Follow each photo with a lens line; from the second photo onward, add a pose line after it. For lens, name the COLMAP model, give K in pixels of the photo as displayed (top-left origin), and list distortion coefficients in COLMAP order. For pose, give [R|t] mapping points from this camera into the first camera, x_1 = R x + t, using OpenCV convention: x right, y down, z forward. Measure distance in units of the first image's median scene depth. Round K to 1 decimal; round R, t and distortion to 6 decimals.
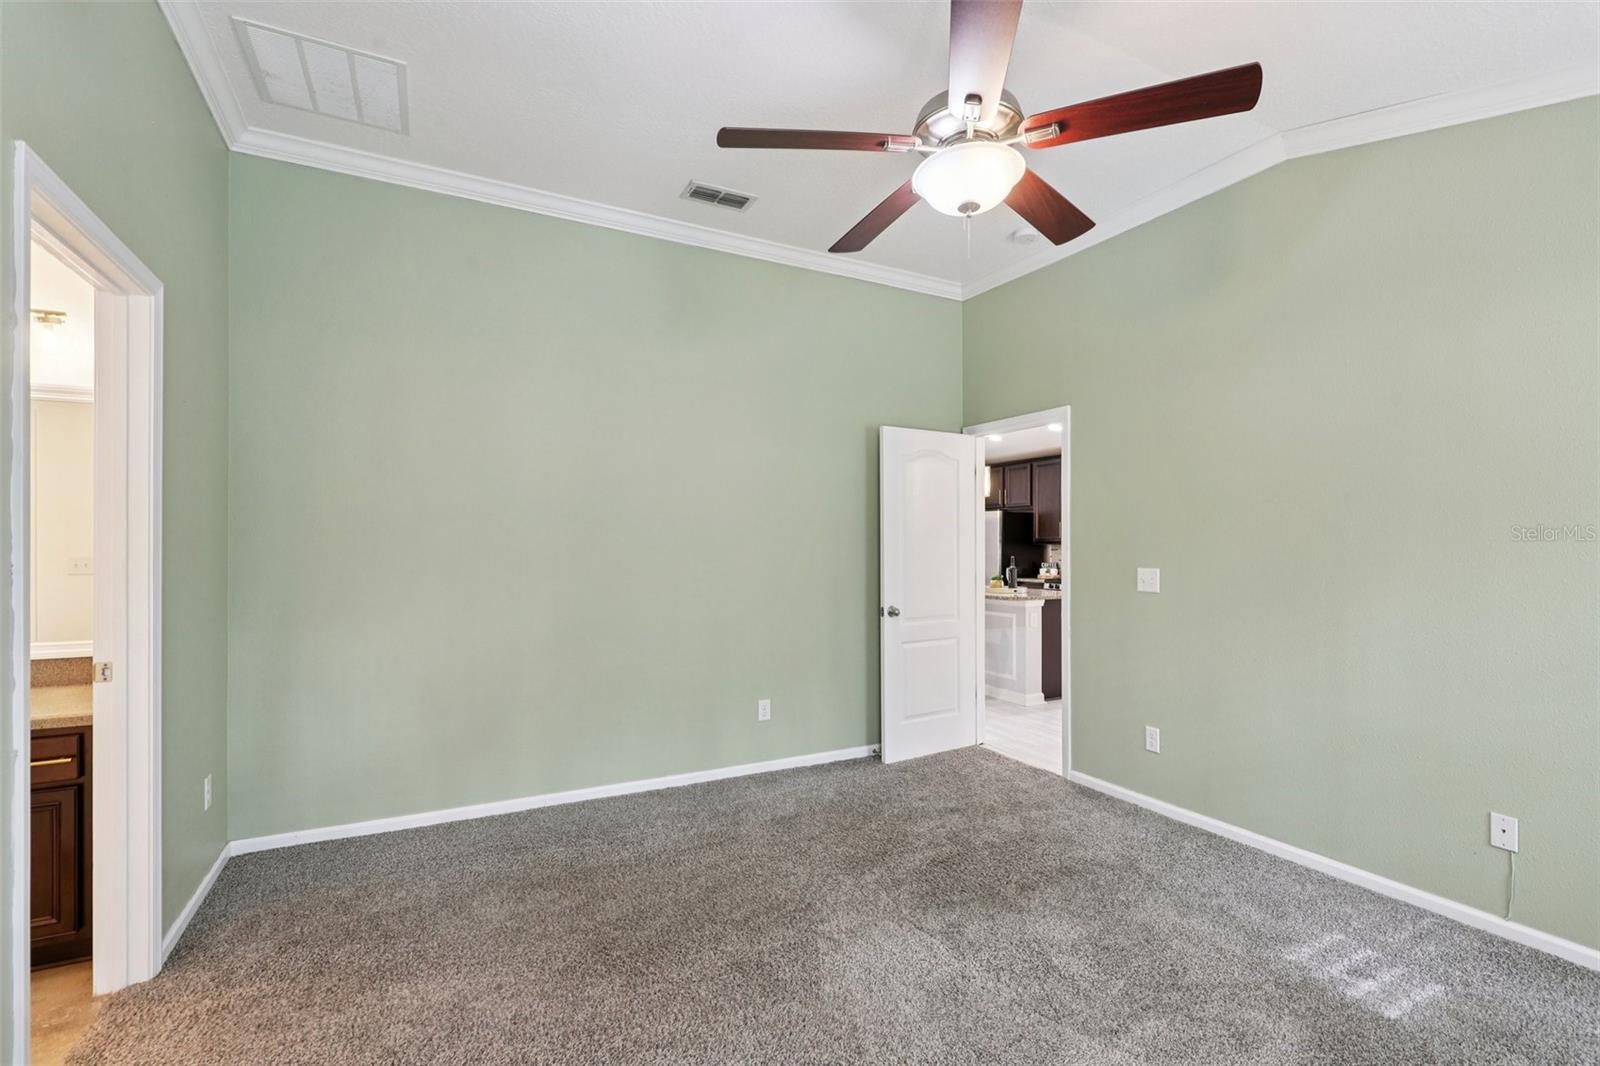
lens RADIAL K [[718.1, 0, 803.2], [0, 718.1, 541.7], [0, 0, 1]] dist [-0.001612, 0.000515]
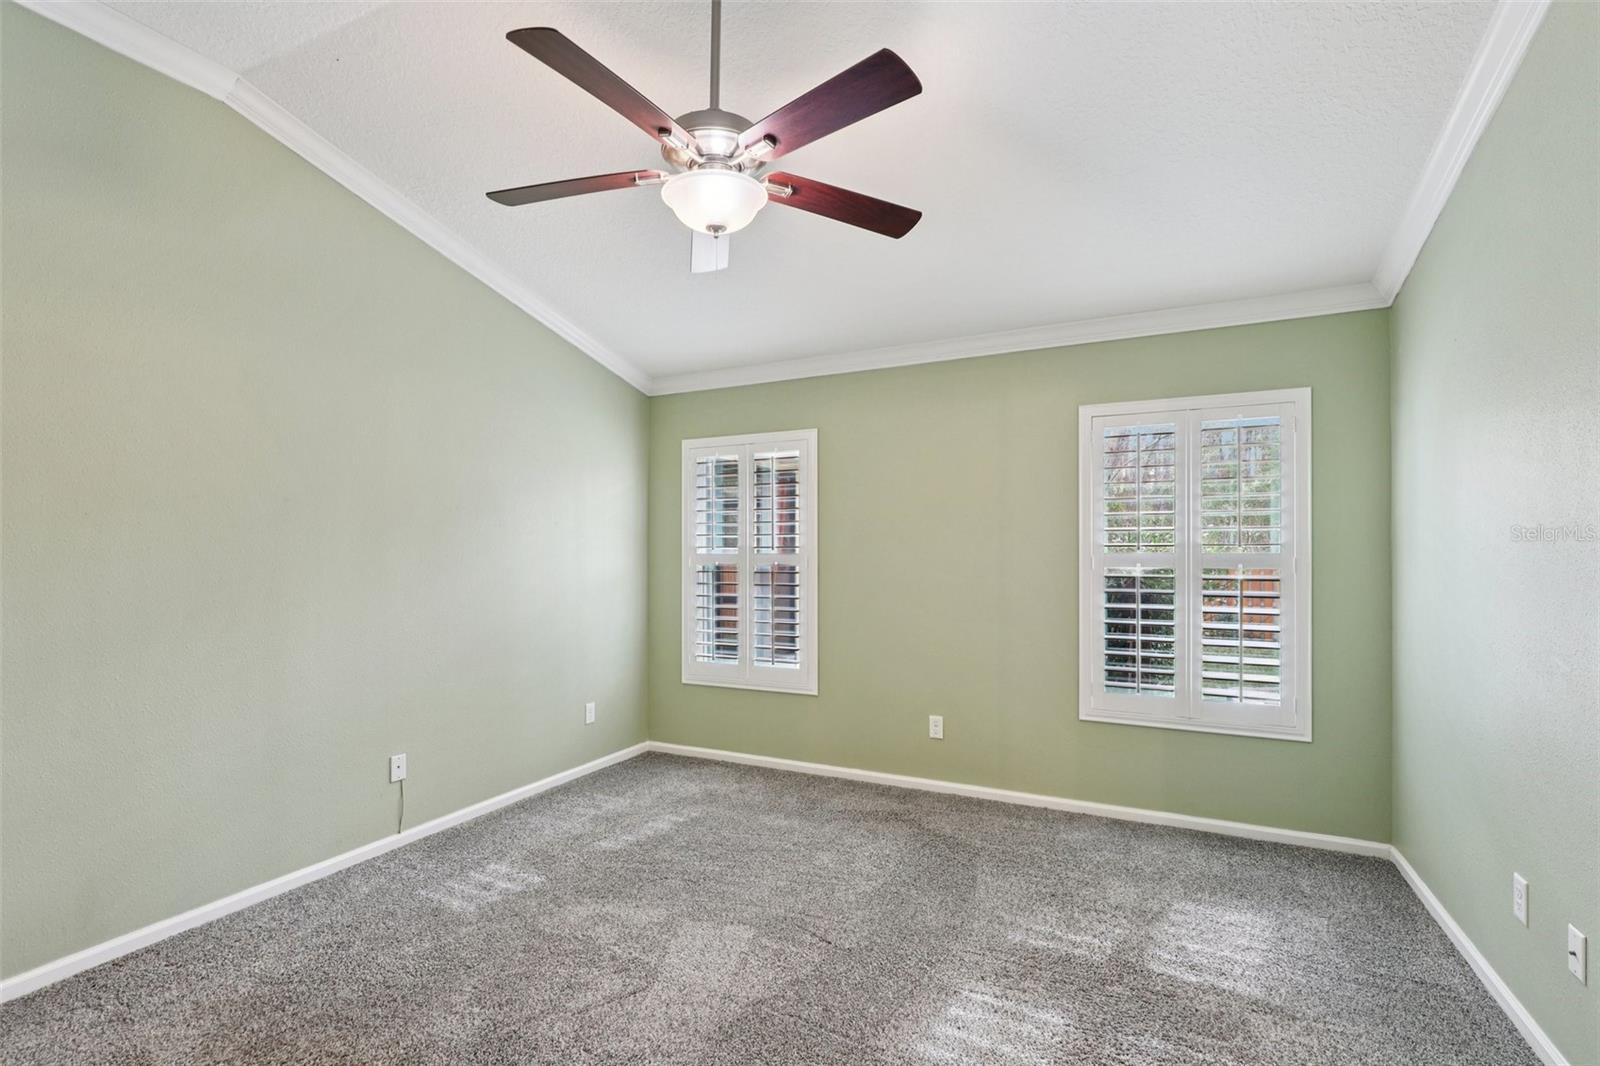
lens RADIAL K [[723.5, 0, 805.0], [0, 723.5, 547.7], [0, 0, 1]] dist [-0.004564, 0.000009]
pose [[-0.588566, 0.004374, 0.808437, -0.380215], [-0.003239, 0.999965, -0.007768, 0.004412], [-0.808443, -0.007191, -0.588531, 0.824375]]
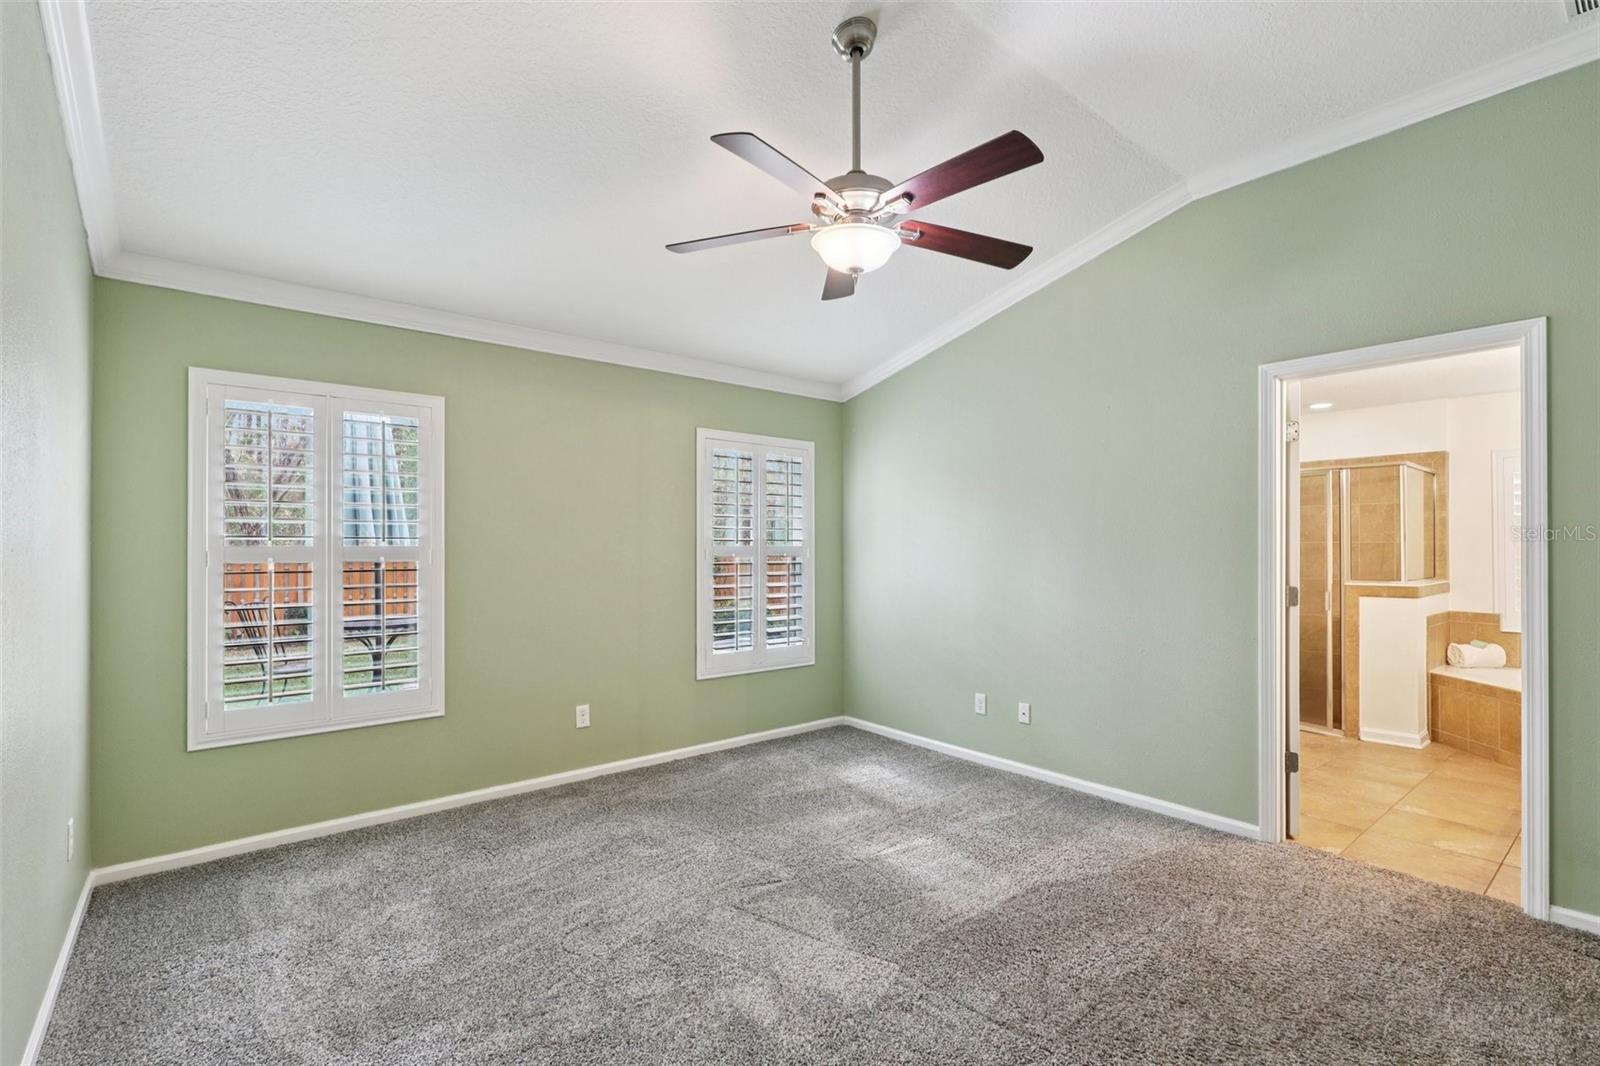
lens RADIAL K [[718.1, 0, 803.2], [0, 718.1, 541.7], [0, 0, 1]] dist [-0.001612, 0.000515]
pose [[-0.978923, -0.003215, -0.204203, 0.307867], [-0.001328, 0.999955, -0.009376, 0.007157], [0.204224, -0.008907, -0.978884, 1.187389]]
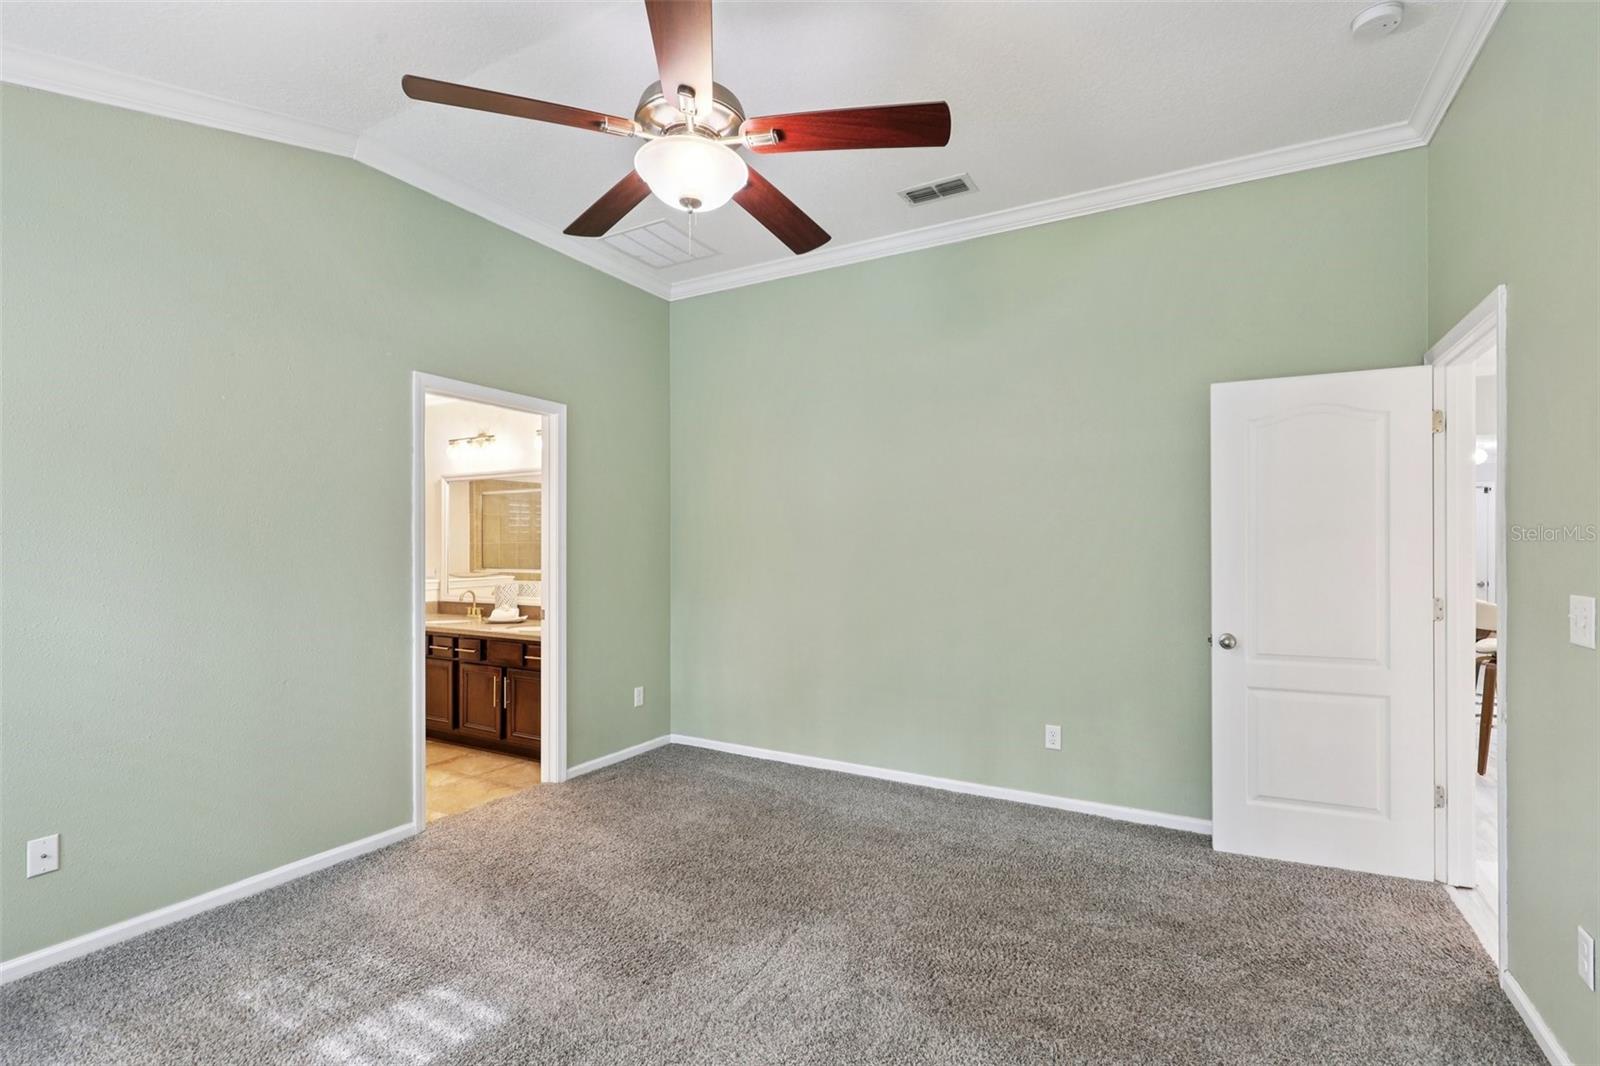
lens RADIAL K [[723.5, 0, 805.0], [0, 723.5, 547.7], [0, 0, 1]] dist [-0.004564, 0.000009]
pose [[0.546969, -0.001746, -0.837151, 0.620626], [0.002422, 0.999997, -0.000504, 0.004691], [0.837149, -0.001752, 0.546971, 0.319986]]
